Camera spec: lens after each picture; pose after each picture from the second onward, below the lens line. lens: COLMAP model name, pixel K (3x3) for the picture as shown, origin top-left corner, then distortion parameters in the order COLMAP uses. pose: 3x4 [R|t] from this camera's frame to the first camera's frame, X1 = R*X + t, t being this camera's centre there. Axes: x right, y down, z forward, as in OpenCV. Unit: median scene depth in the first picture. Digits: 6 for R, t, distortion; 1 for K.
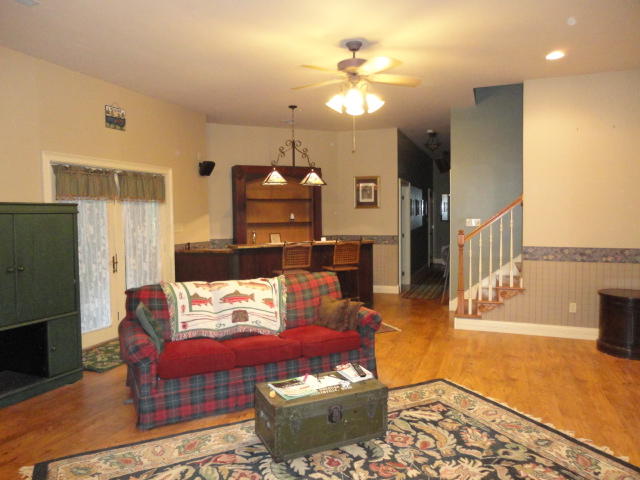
lens RADIAL K [[460.0, 0, 323.0], [0, 460.0, 238.3], [0, 0, 1]] dist [0.003911, -0.007328]
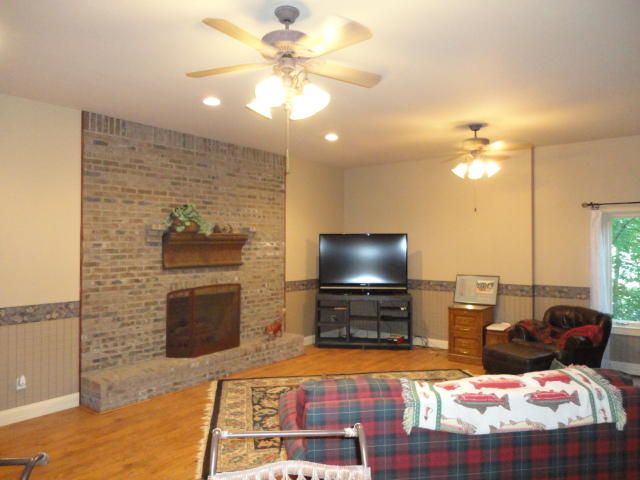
lens RADIAL K [[460.0, 0, 321.2], [0, 460.0, 239.7], [0, 0, 1]] dist [0.003911, -0.007328]
pose [[-0.954513, 0.006482, 0.298100, -0.226614], [0.016610, 0.999367, 0.031455, -0.160679], [-0.297707, 0.034976, -0.954016, 2.252686]]
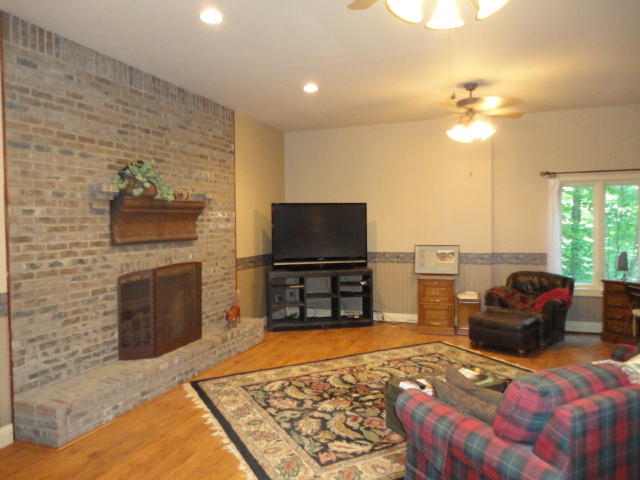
lens RADIAL K [[460.0, 0, 321.8], [0, 460.0, 239.3], [0, 0, 1]] dist [0.003911, -0.007328]
pose [[-0.999871, 0.015305, -0.004848, 0.293965], [0.014864, 0.996629, 0.080687, -0.116748], [0.006067, 0.080604, -0.996728, 2.075426]]
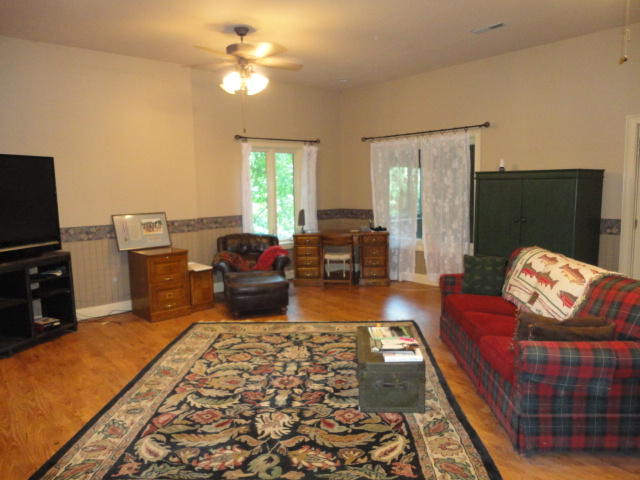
lens RADIAL K [[460.0, 0, 318.4], [0, 460.0, 238.5], [0, 0, 1]] dist [0.003911, -0.007328]
pose [[-0.489774, 0.115158, -0.864211, 0.988522], [-0.020348, 0.989459, 0.143380, -0.078740], [0.871612, 0.087809, -0.482268, 1.359557]]
